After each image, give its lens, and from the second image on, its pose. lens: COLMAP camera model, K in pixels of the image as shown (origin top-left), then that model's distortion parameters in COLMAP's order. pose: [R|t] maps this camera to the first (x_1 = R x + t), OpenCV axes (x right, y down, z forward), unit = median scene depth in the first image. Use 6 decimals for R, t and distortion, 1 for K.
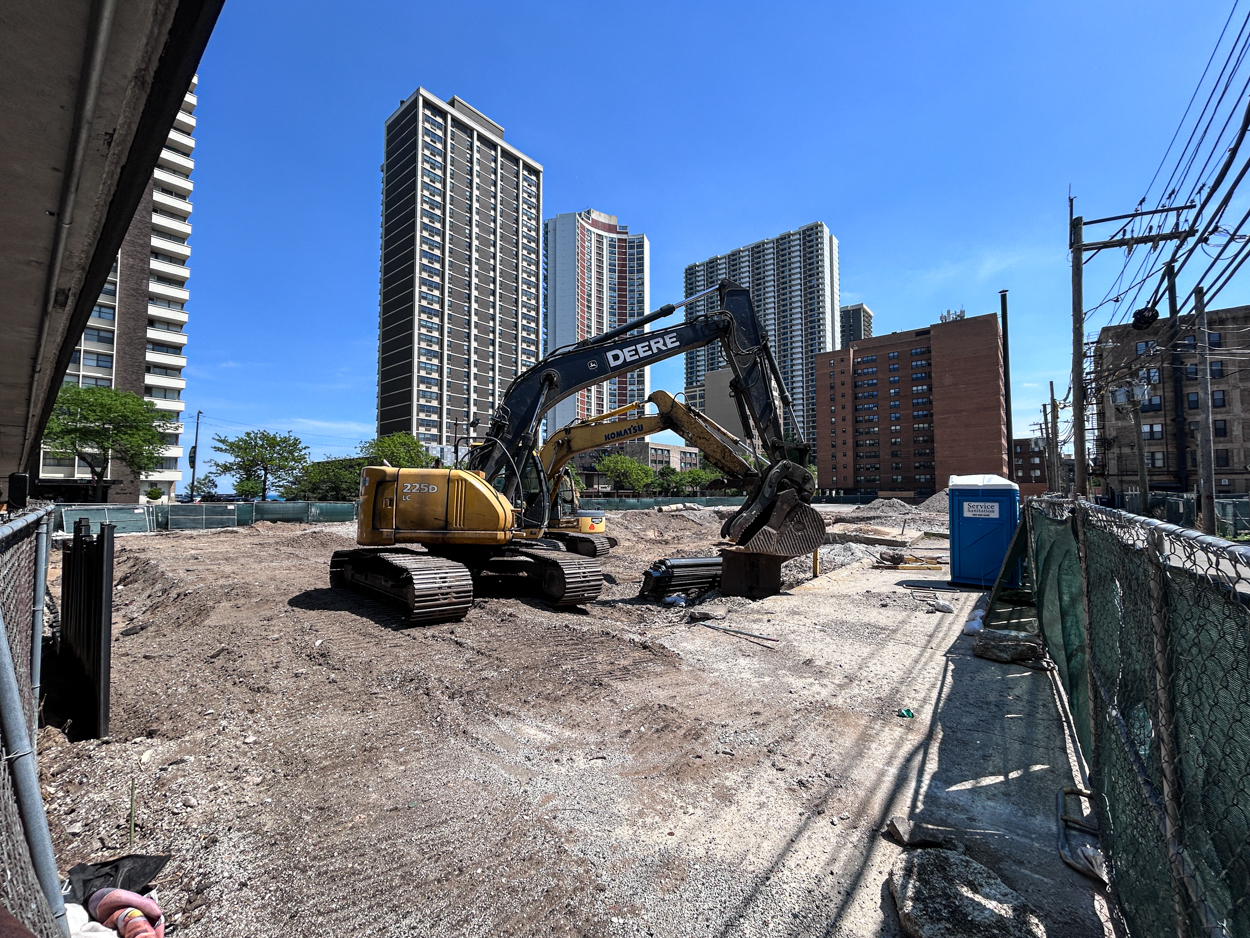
lens RADIAL K [[504.7, 0, 626.8], [0, 504.7, 470.5], [0, 0, 1]] dist [0.000114, -0.000093]
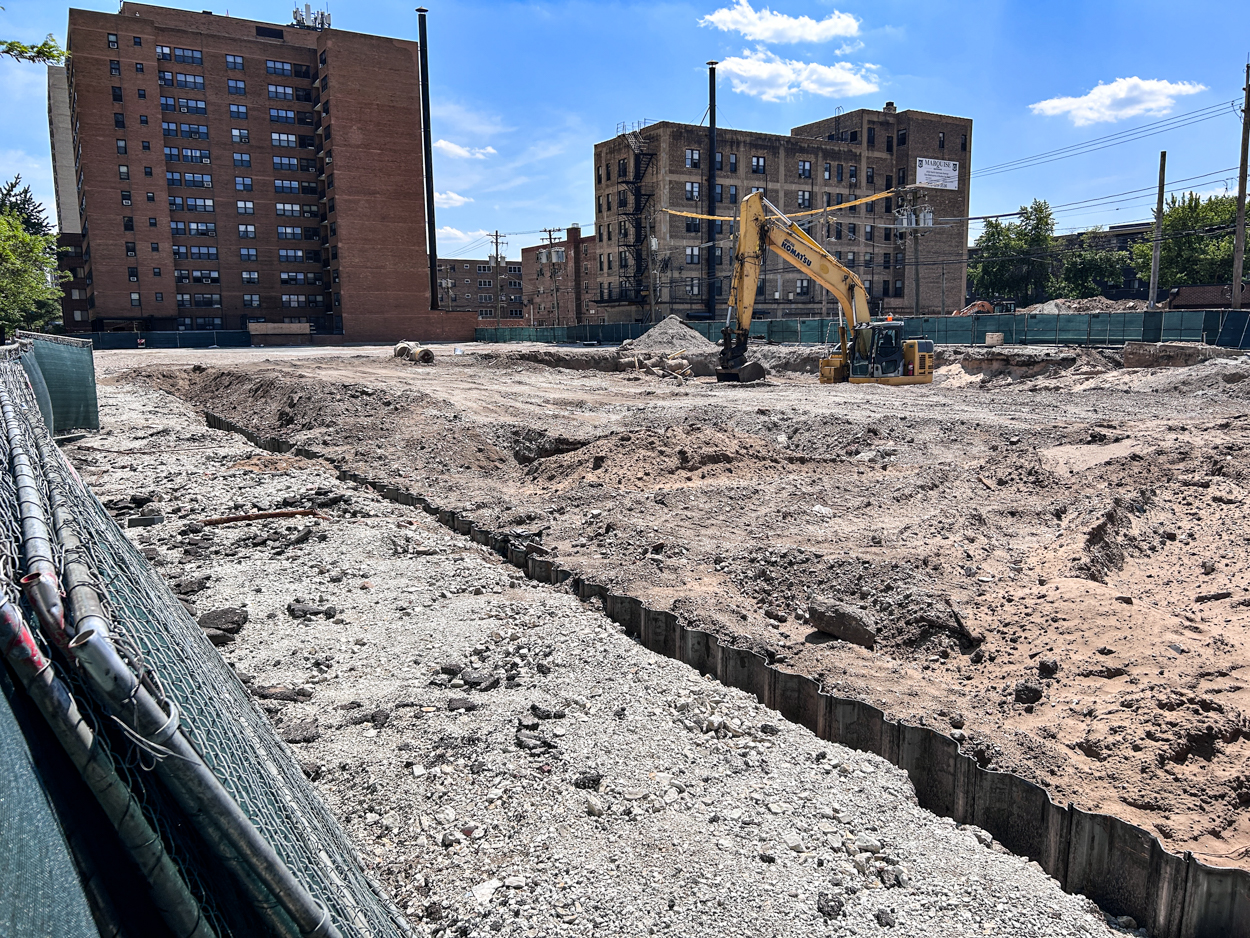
lens RADIAL K [[939.8, 0, 621.7], [0, 939.8, 467.2], [0, 0, 1]] dist [0.061377, -0.066320]
pose [[0.324951, -0.137750, 0.935645, -0.343706], [-0.033322, 0.987054, 0.156891, 0.020748], [-0.945144, -0.082160, 0.316154, 0.287451]]
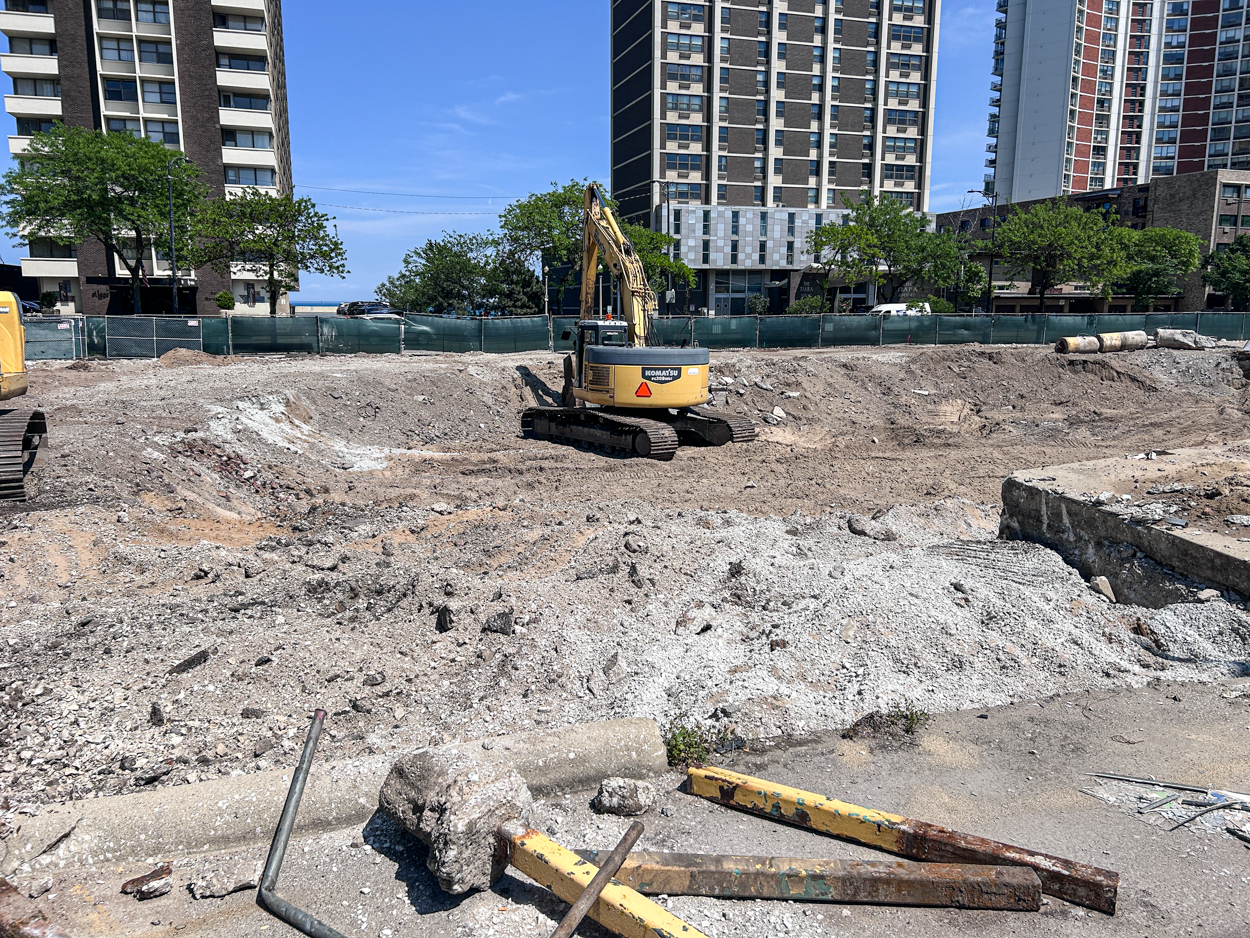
lens RADIAL K [[939.8, 0, 623.6], [0, 939.8, 468.7], [0, 0, 1]] dist [0.061377, -0.066320]
pose [[0.842195, 0.096659, -0.530438, 0.086406], [0.021777, 0.976898, 0.212592, 0.004781], [0.538733, -0.190595, 0.820634, 0.110915]]
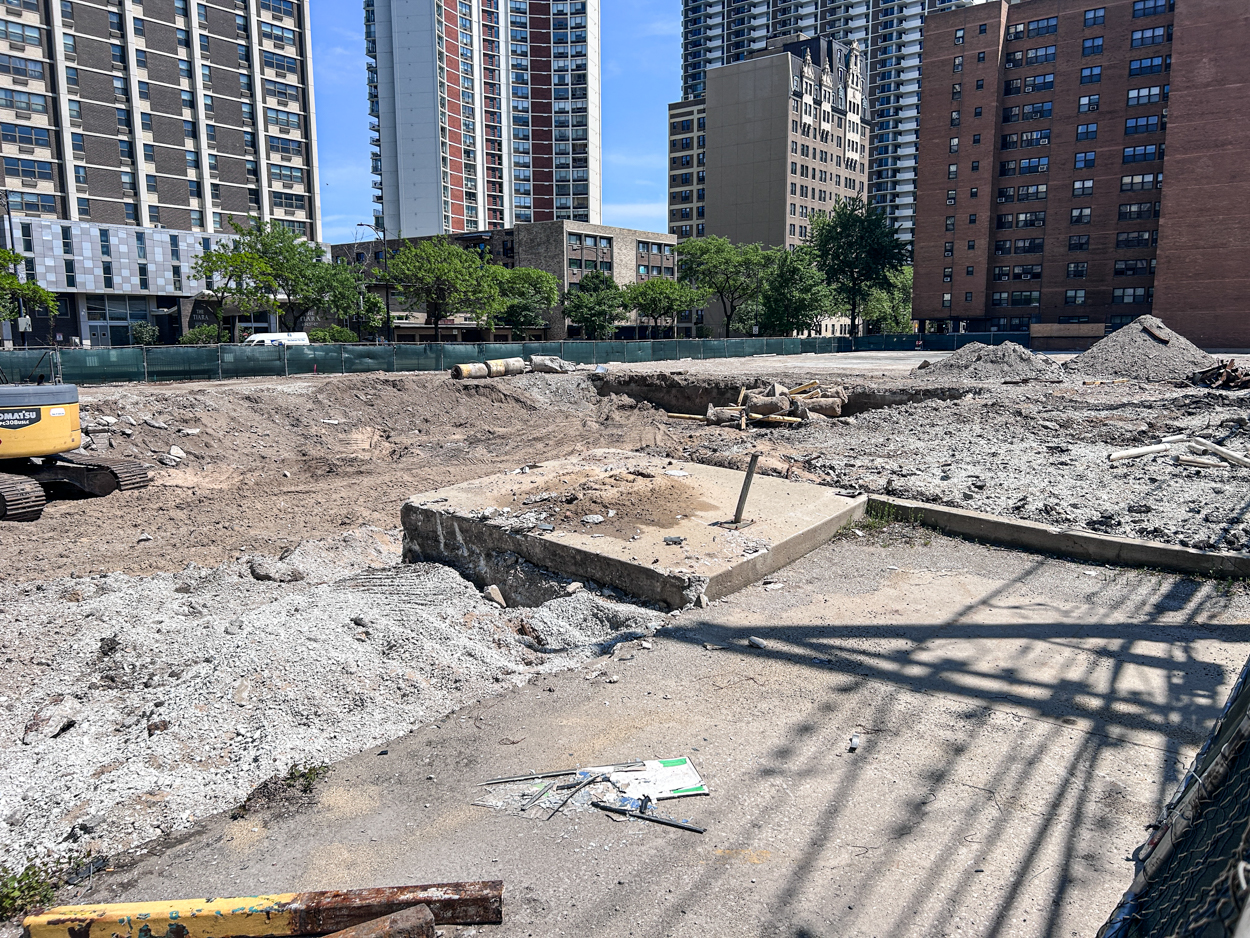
lens RADIAL K [[939.8, 0, 624.0], [0, 939.8, 471.8], [0, 0, 1]] dist [0.061377, -0.066320]
pose [[0.999508, -0.007091, 0.030541, 0.087711], [0.001055, 0.981142, 0.193288, 0.004711], [-0.031335, -0.193160, 0.980667, 0.112911]]
